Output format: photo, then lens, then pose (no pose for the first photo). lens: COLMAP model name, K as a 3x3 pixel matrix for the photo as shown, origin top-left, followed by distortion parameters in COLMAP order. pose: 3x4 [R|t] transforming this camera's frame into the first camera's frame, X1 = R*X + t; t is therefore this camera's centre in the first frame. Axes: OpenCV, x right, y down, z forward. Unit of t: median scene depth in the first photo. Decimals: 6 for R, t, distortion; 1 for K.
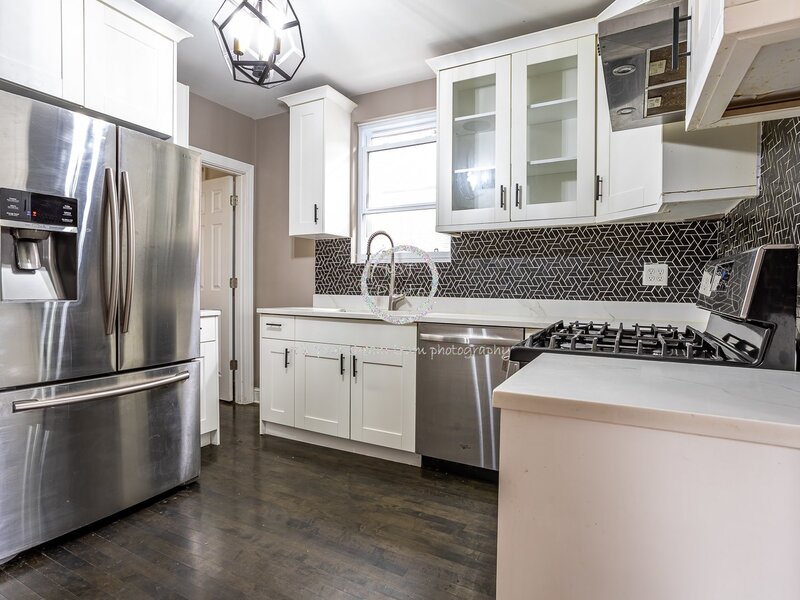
lens RADIAL K [[441.3, 0, 400.0], [0, 441.3, 300.0], [0, 0, 1]] dist [-0.054987, 0.000322]
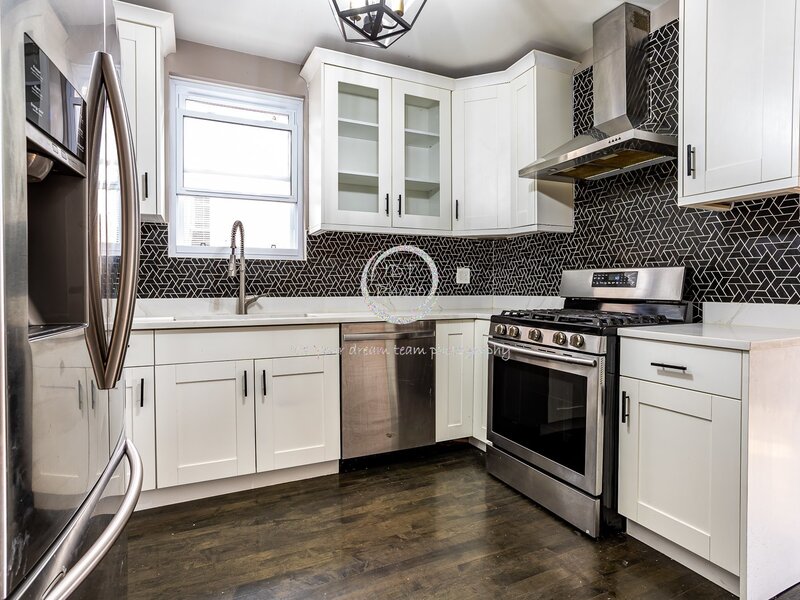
lens RADIAL K [[435.2, 0, 400.9], [0, 435.2, 296.7], [0, 0, 1]] dist [-0.054275, 0.033757]
pose [[0.601554, -0.029952, 0.798271, -0.549081], [0.029946, 0.999440, 0.014934, -0.015294], [-0.798271, 0.014921, 0.602114, 0.276138]]
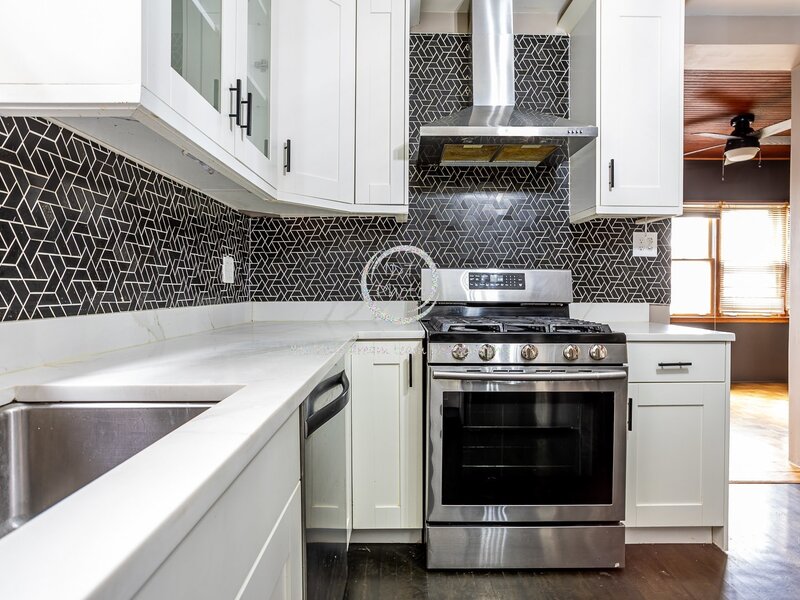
lens RADIAL K [[435.2, 0, 400.9], [0, 435.2, 296.7], [0, 0, 1]] dist [-0.054275, 0.033757]
pose [[-0.460322, -0.031467, 0.887194, -0.248302], [0.015877, 0.998920, 0.043667, -0.031872], [-0.887610, 0.034187, -0.459325, 0.932255]]
